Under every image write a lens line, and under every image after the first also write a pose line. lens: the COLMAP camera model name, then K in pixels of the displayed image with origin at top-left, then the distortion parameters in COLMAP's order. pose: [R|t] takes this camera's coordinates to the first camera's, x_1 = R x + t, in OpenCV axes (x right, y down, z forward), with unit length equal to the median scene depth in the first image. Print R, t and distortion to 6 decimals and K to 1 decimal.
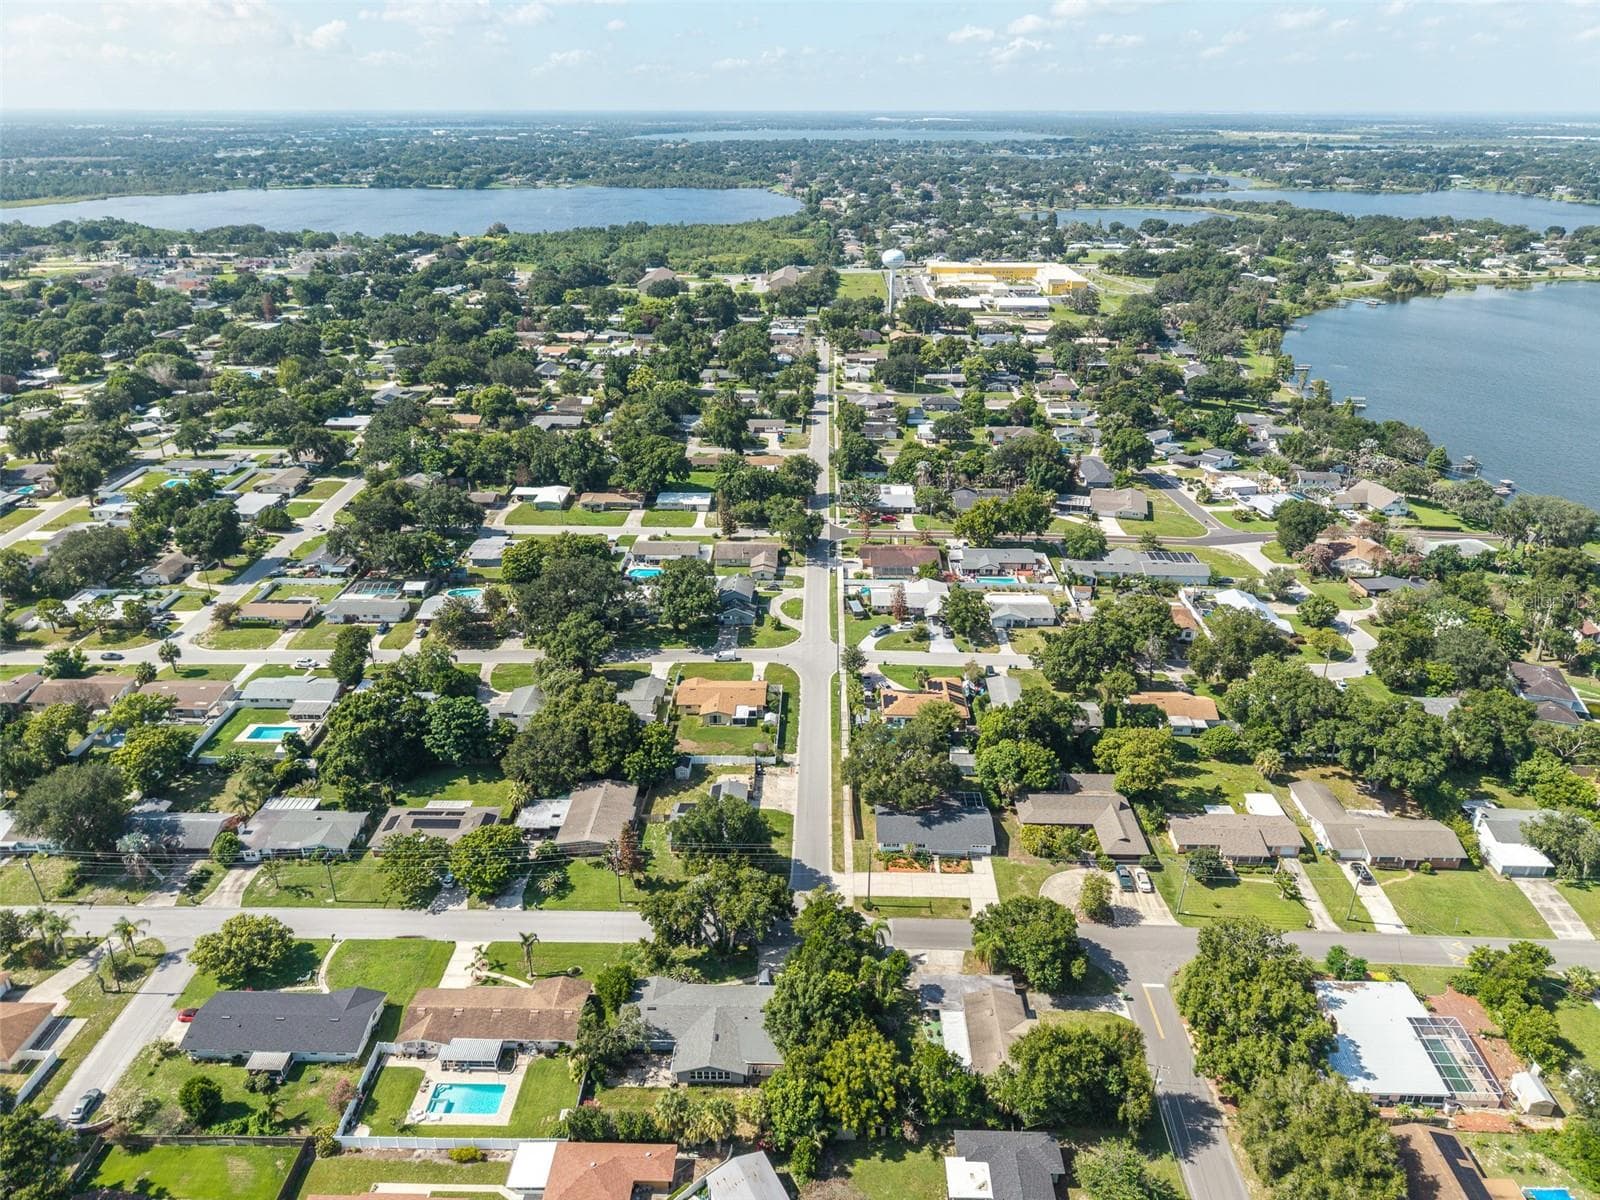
lens RADIAL K [[1079.1, 0, 800.0], [0, 1079.1, 600.0], [0, 0, 1]] dist [0.042975, -0.038387]
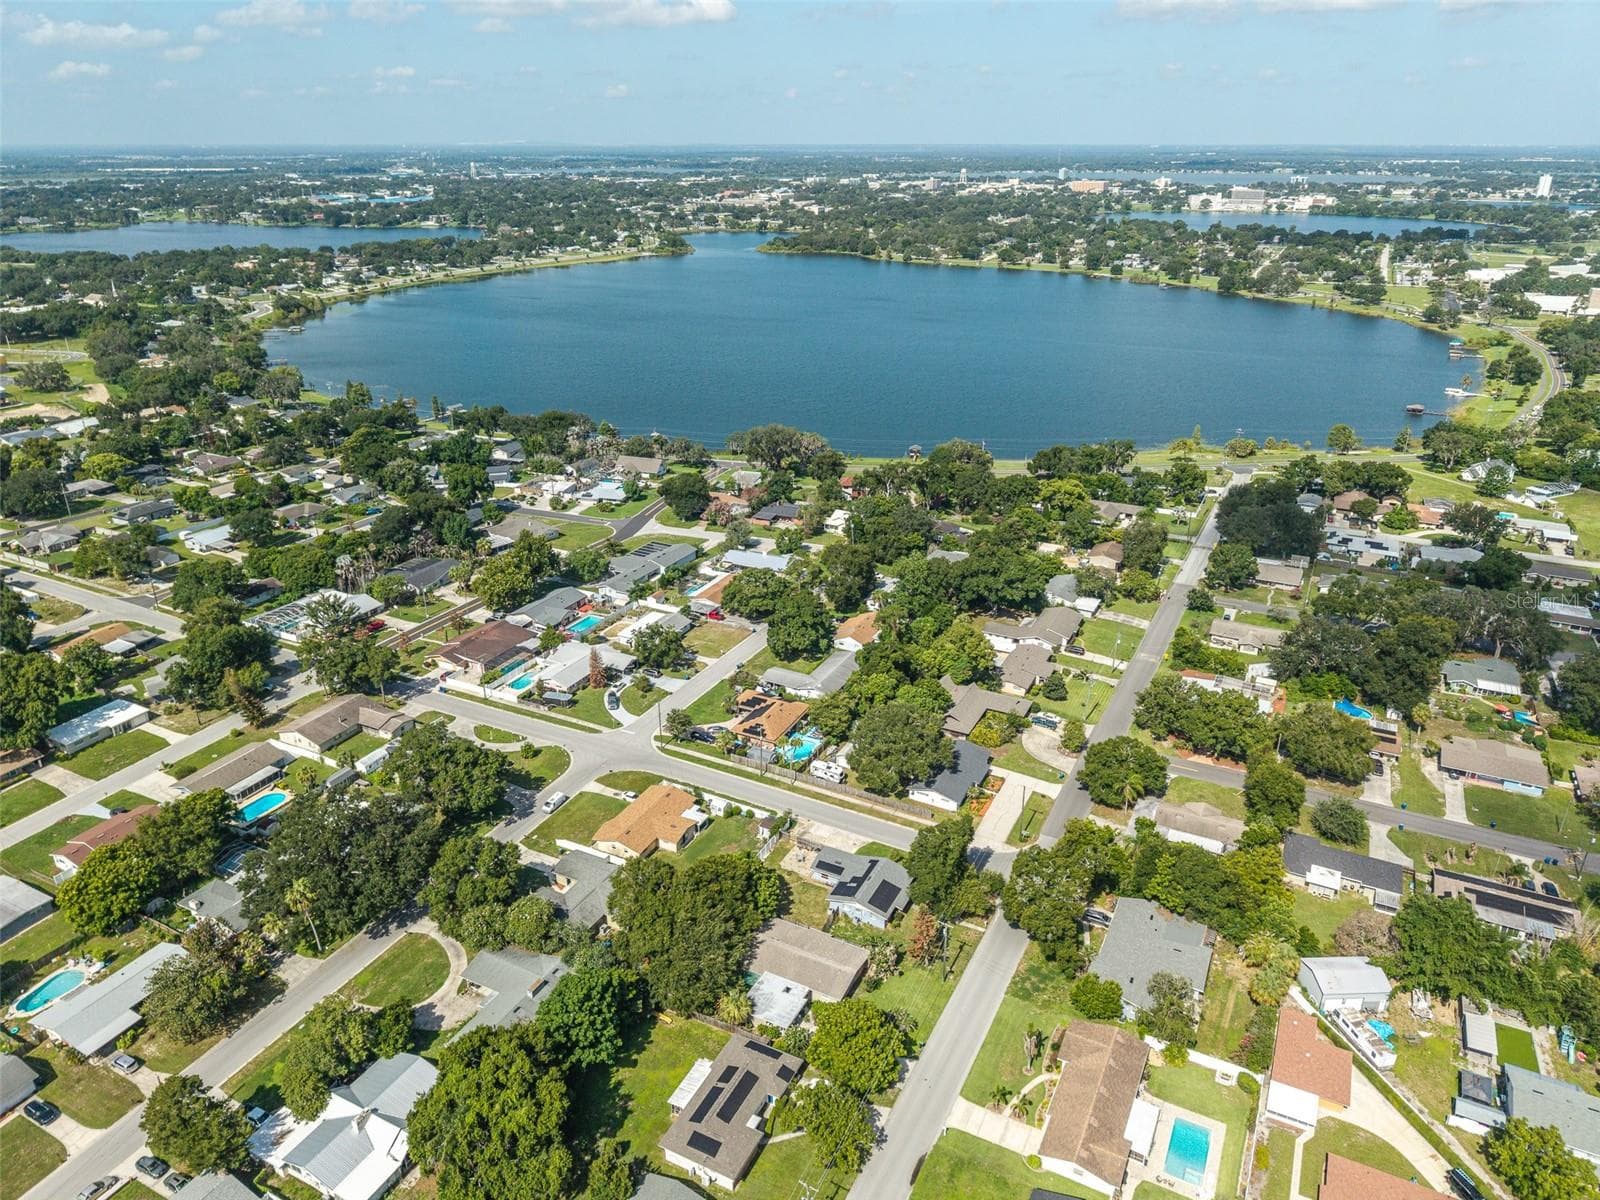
lens RADIAL K [[1058.7, 0, 821.5], [0, 1058.7, 627.4], [0, 0, 1]] dist [0.043388, -0.066540]
pose [[0.419378, -0.379559, 0.824655, -0.595871], [0.371846, 0.900520, 0.225375, -0.173314], [-0.828162, 0.212127, 0.518796, 0.373920]]
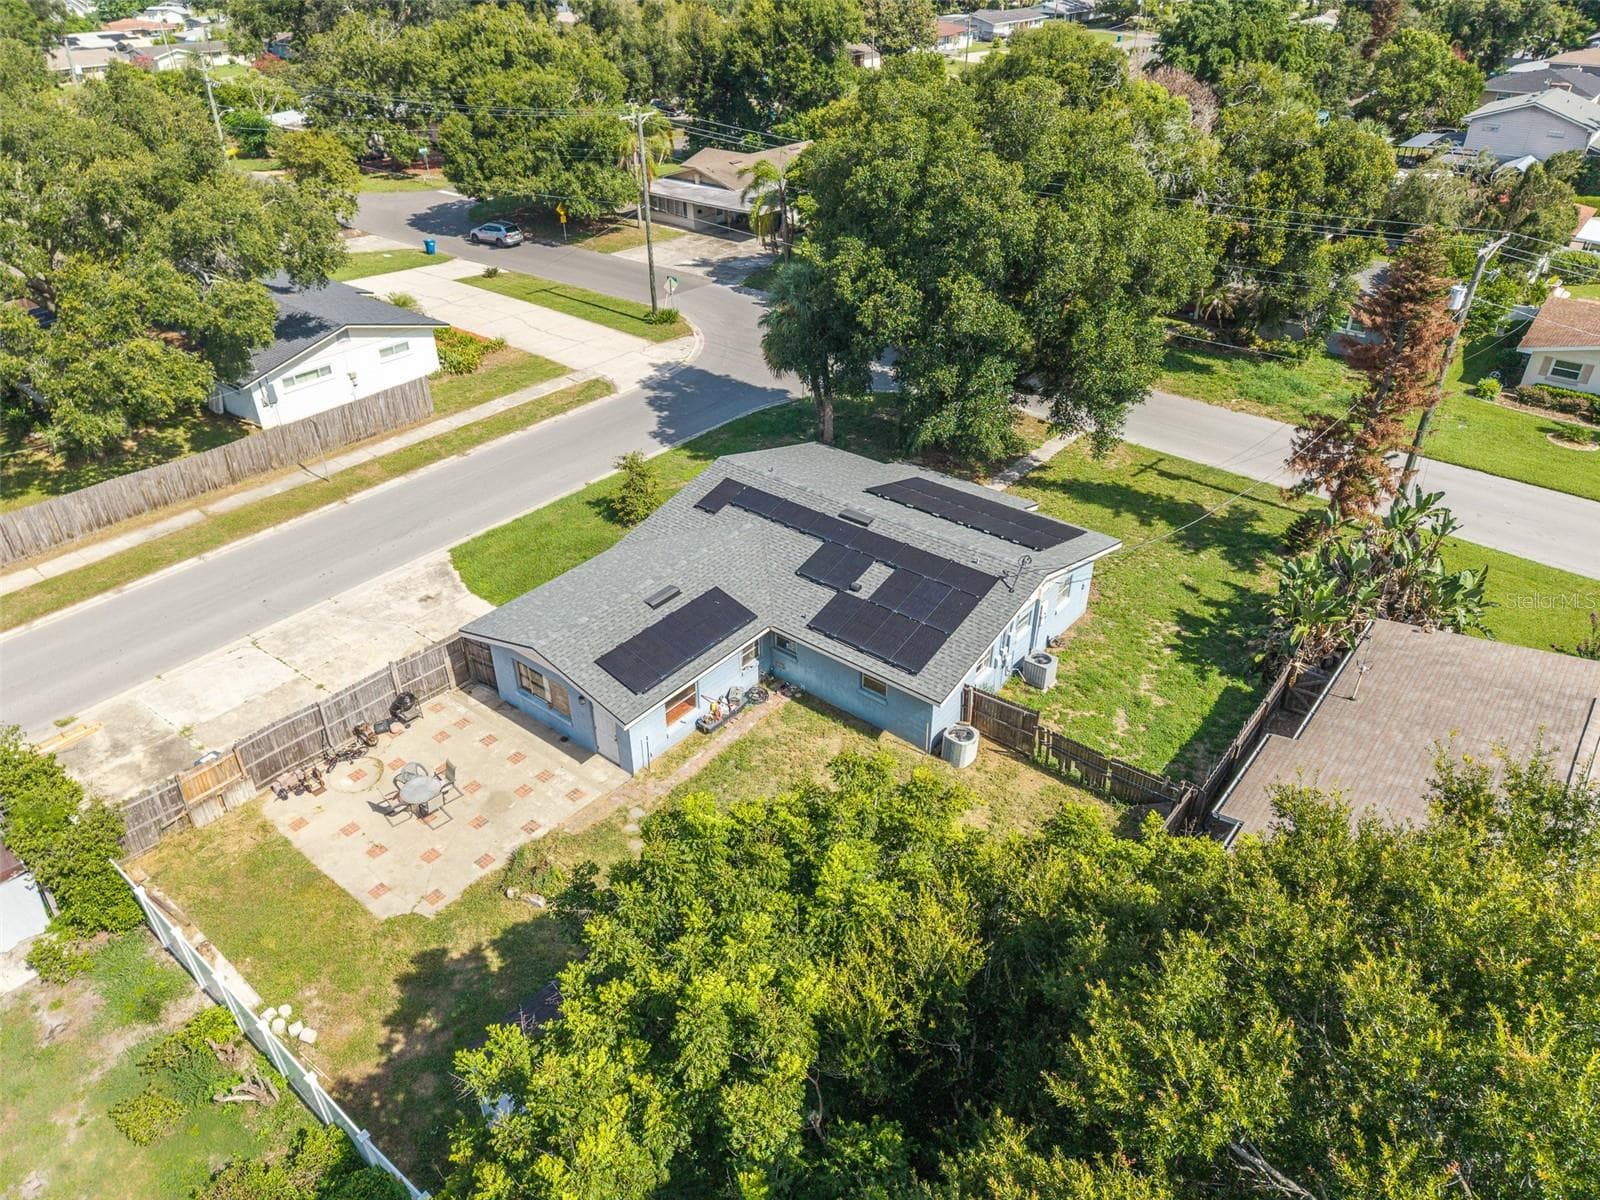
lens RADIAL K [[1079.1, 0, 800.0], [0, 1079.1, 600.0], [0, 0, 1]] dist [0.042975, -0.038387]
pose [[-0.793192, -0.325426, 0.514728, -0.132990], [0.262191, 0.580392, 0.770974, 0.045918], [-0.549639, 0.746487, -0.375039, 0.813454]]
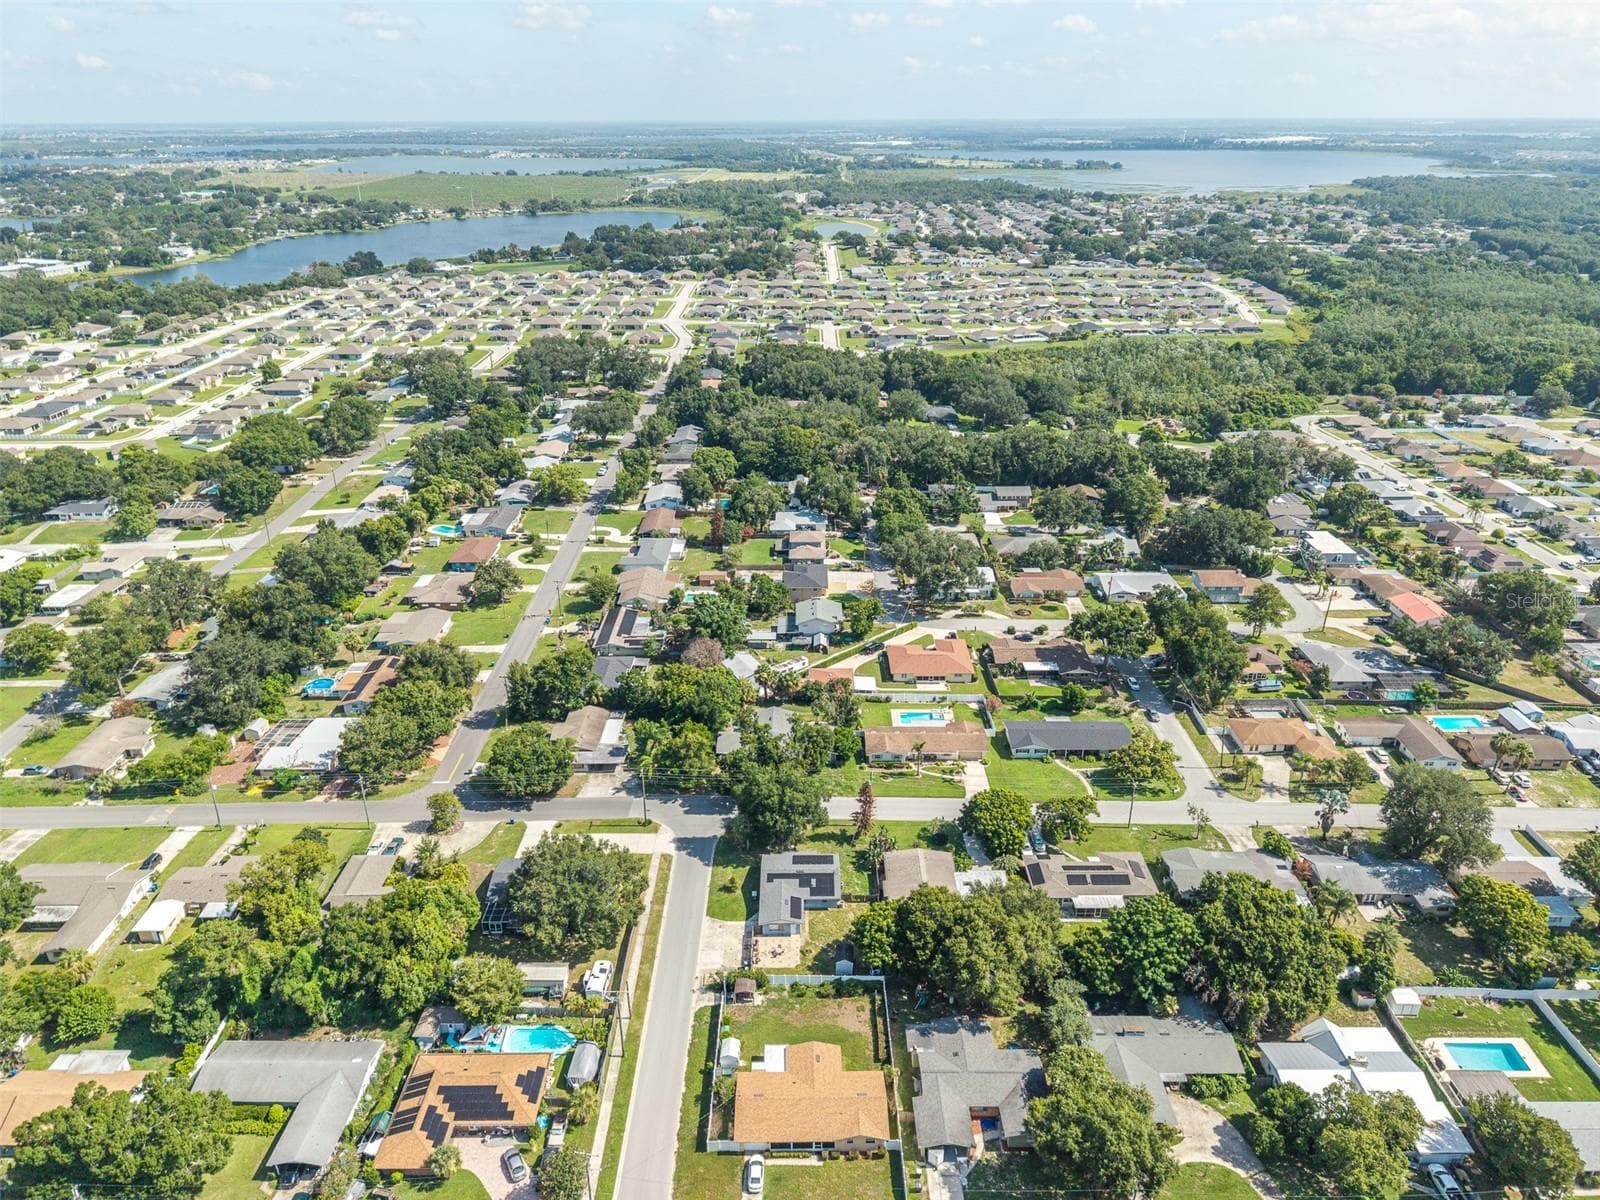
lens RADIAL K [[1079.1, 0, 800.0], [0, 1079.1, 600.0], [0, 0, 1]] dist [0.042975, -0.038387]
pose [[-0.999745, 0.014888, -0.016995, -0.054482], [-0.003253, 0.649502, 0.760353, -0.494097], [0.022358, 0.760214, -0.649288, 1.068908]]
